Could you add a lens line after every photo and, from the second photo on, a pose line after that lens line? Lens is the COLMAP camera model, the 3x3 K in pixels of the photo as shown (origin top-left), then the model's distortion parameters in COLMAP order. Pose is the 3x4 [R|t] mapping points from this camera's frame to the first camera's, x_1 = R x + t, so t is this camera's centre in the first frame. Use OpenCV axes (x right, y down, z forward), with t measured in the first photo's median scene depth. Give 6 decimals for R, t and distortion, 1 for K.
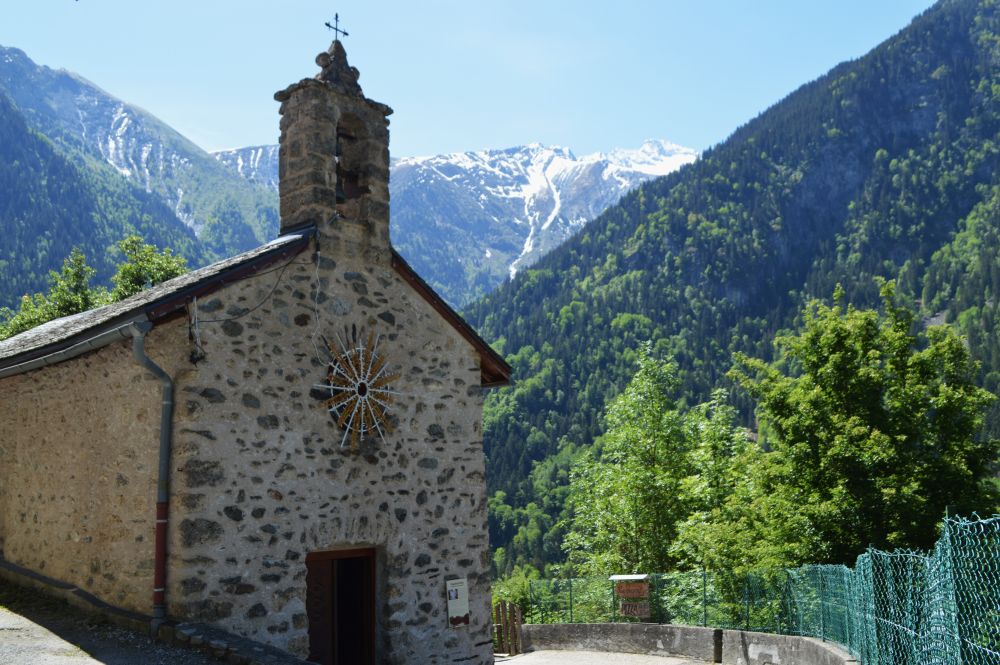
lens RADIAL K [[954.8, 0, 500.0], [0, 954.8, 332.5], [0, 0, 1]] dist [-0.067402, 0.001003]
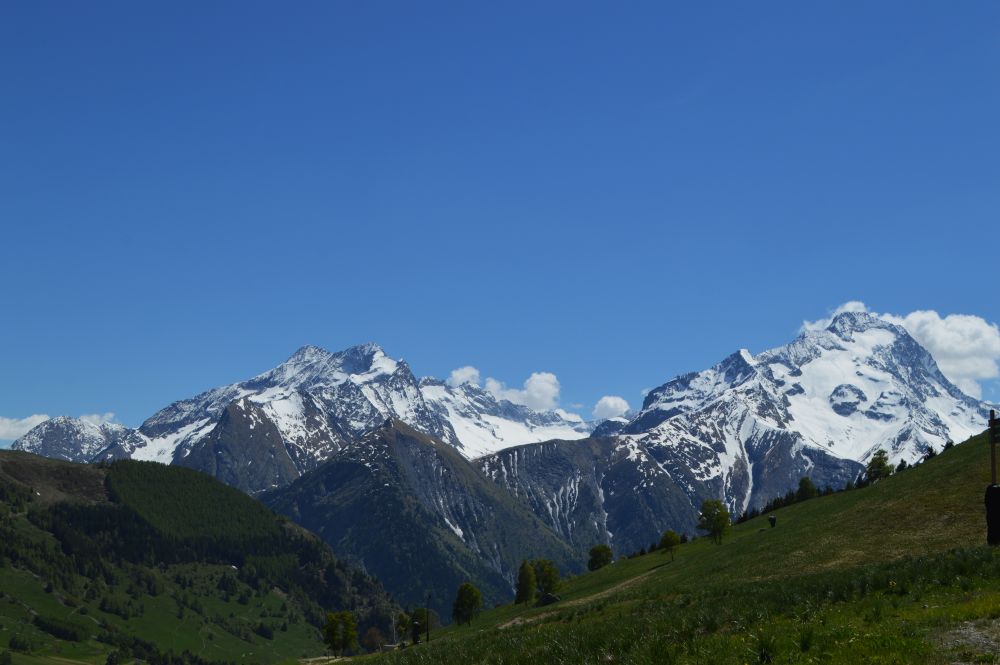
lens RADIAL K [[1371.0, 0, 500.0], [0, 1371.0, 332.5], [0, 0, 1]] dist [-0.034830, -0.028132]
pose [[0.994726, 0.044071, -0.092619, -0.099686], [-0.043541, 0.999022, 0.007736, -0.322262], [0.092870, -0.003662, 0.995672, -0.711568]]
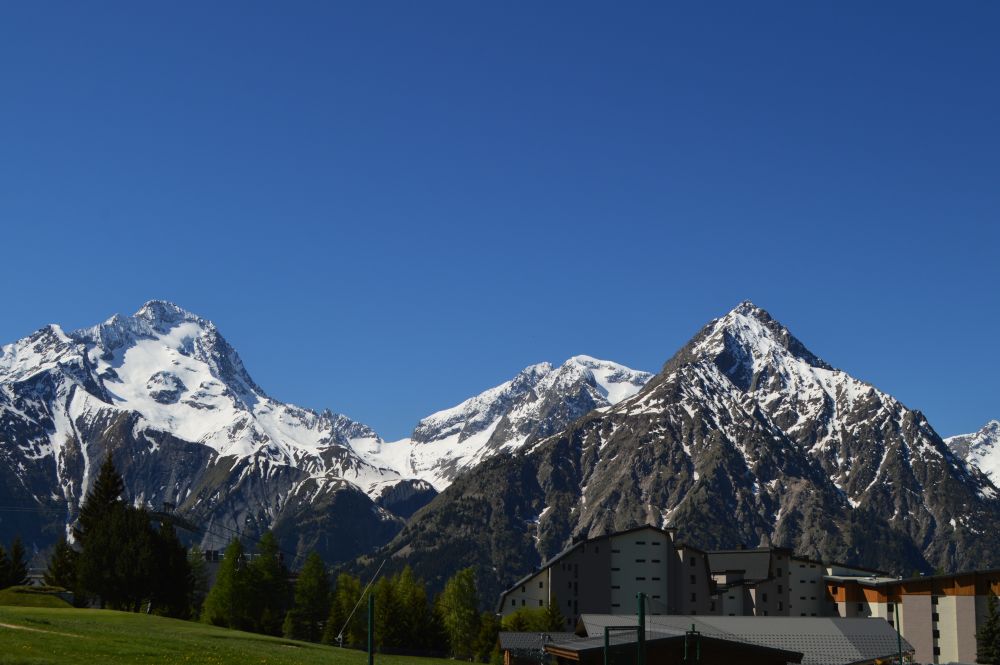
lens RADIAL K [[1298.4, 0, 500.0], [0, 1298.4, 332.5], [0, 0, 1]] dist [-0.031889, -0.058786]
pose [[0.876032, 0.129153, 0.464637, -0.213440], [-0.112236, 0.991617, -0.064023, -0.237450], [-0.469010, 0.003937, 0.883184, -0.419893]]
